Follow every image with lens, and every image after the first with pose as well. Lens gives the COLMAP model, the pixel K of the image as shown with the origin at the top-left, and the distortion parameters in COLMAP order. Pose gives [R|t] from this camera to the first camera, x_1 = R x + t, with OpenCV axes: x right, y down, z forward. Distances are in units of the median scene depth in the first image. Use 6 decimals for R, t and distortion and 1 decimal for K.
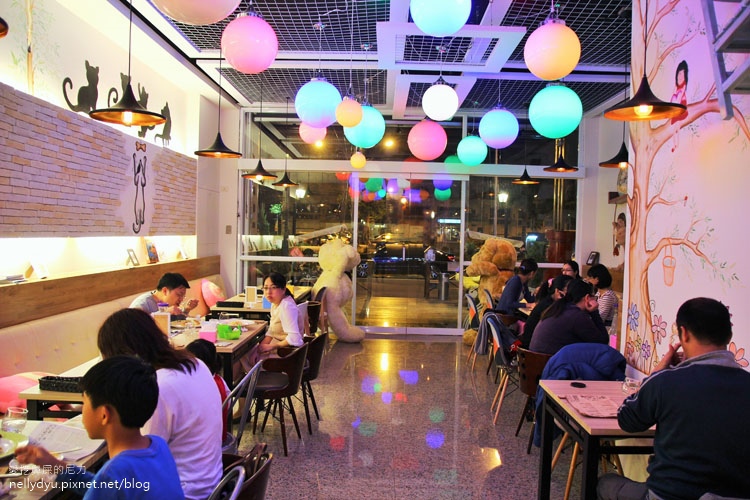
lens RADIAL K [[584.5, 0, 363.5], [0, 584.5, 249.7], [0, 0, 1]] dist [-0.108448, 0.113251]
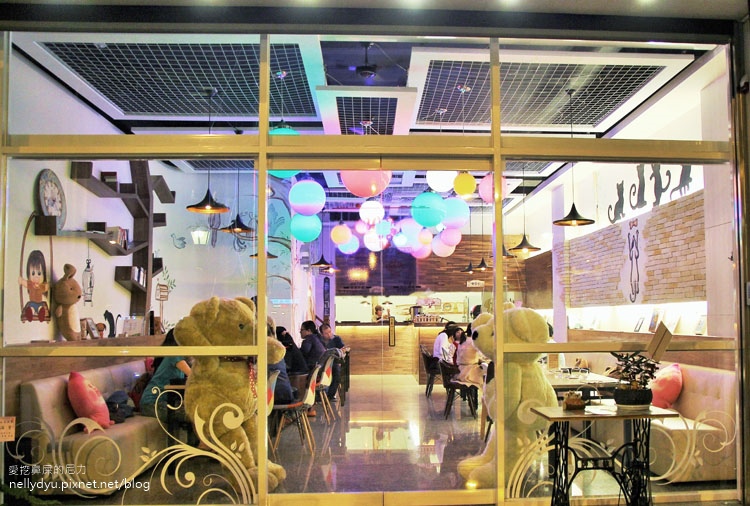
lens RADIAL K [[718.4, 0, 375.0], [0, 718.4, 253.0], [0, 0, 1]] dist [-0.004178, -0.005696]
pose [[-0.999021, -0.026410, -0.035503, 0.156759], [-0.024237, 0.997886, -0.060297, -0.027706], [0.037021, -0.059378, -0.997549, 2.348751]]
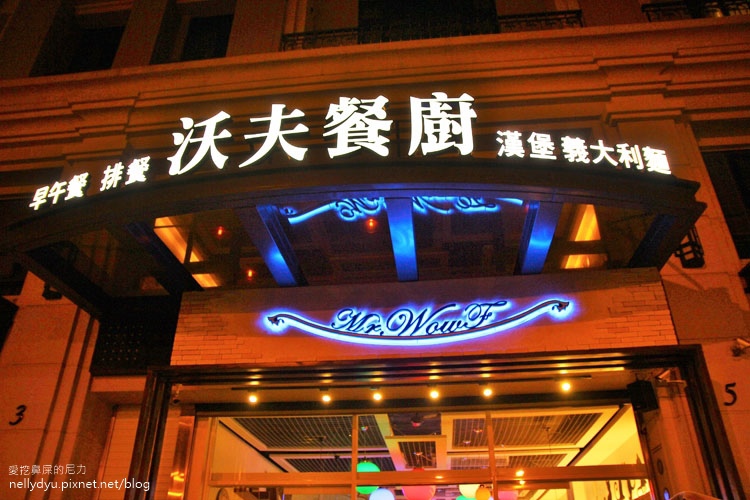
lens RADIAL K [[584.5, 0, 363.5], [0, 584.5, 249.7], [0, 0, 1]] dist [-0.108448, 0.113251]
pose [[-0.995615, 0.022554, 0.090781, 0.129979], [-0.024403, 0.874266, -0.484834, -0.043965], [-0.090301, -0.484924, -0.869882, 2.725809]]
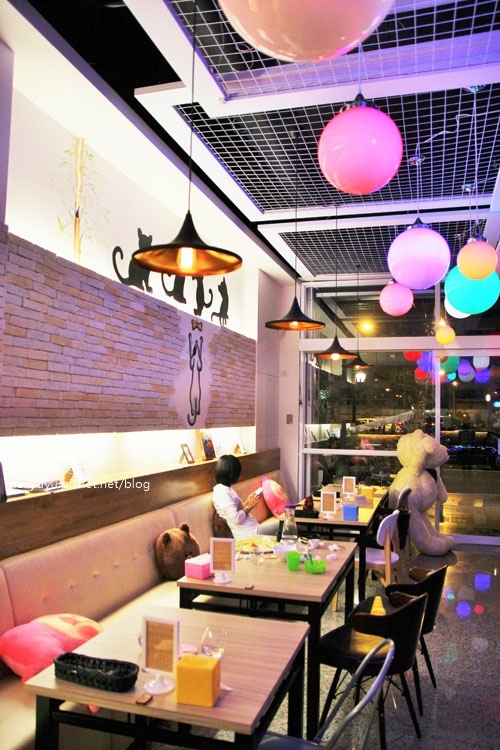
lens RADIAL K [[584.5, 0, 250.0], [0, 584.5, 375.0], [0, 0, 1]] dist [-0.108448, 0.113251]
pose [[0.964032, -0.026575, -0.264453, -0.078487], [-0.000938, 0.994642, -0.103374, -0.013663], [0.265783, 0.099904, 0.958842, 0.183120]]
